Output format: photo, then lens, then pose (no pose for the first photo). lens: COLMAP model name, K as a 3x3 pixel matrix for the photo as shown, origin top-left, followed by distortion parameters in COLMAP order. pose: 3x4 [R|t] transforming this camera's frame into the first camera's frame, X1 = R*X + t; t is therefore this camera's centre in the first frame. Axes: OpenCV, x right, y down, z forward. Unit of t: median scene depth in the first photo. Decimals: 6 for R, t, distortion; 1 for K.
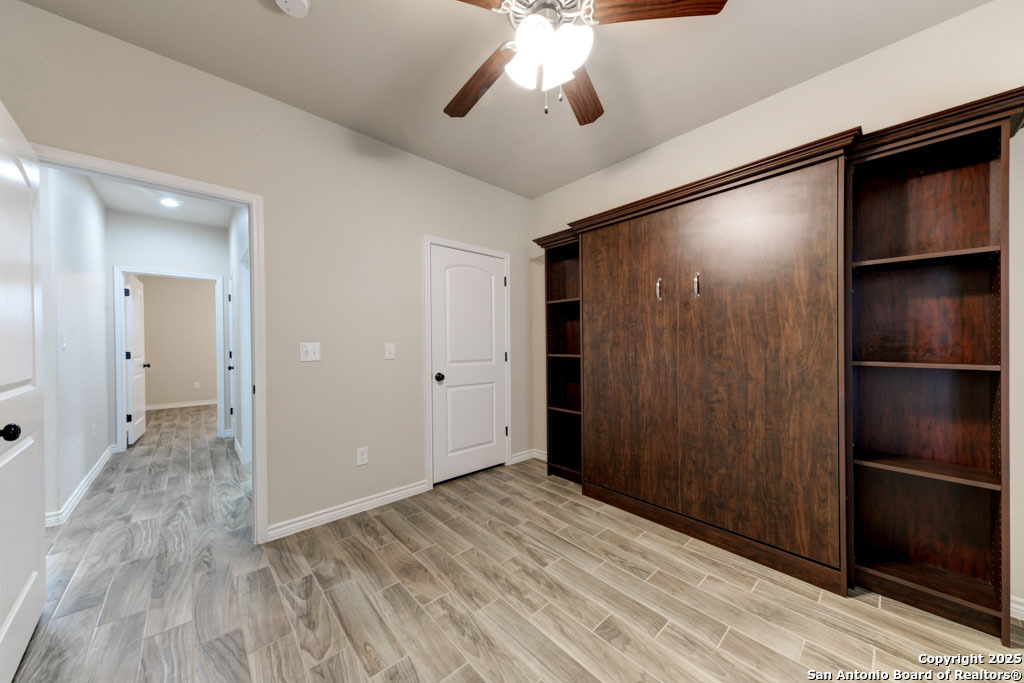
lens RADIAL K [[355.3, 0, 510.6], [0, 355.3, 354.9], [0, 0, 1]] dist [0.009452, -0.005066]
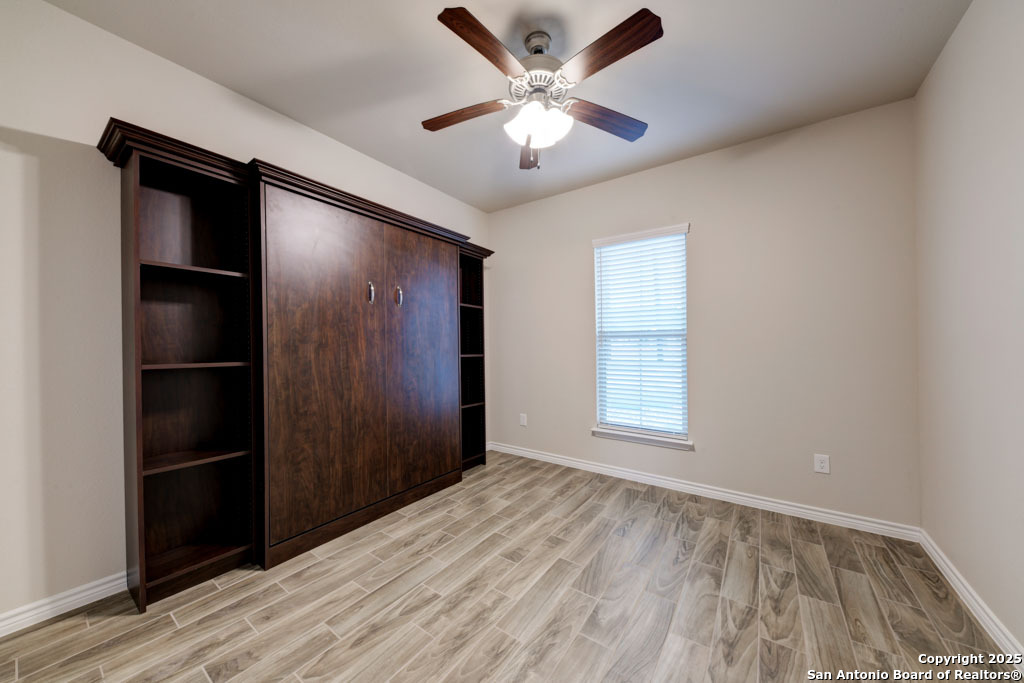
lens RADIAL K [[355.3, 0, 509.9], [0, 355.3, 342.5], [0, 0, 1]] dist [0.009452, -0.005066]
pose [[-0.233990, 0.006556, 0.972217, -0.690485], [0.024297, 0.999704, -0.000894, -0.029386], [-0.971935, 0.023413, -0.234080, 0.863304]]
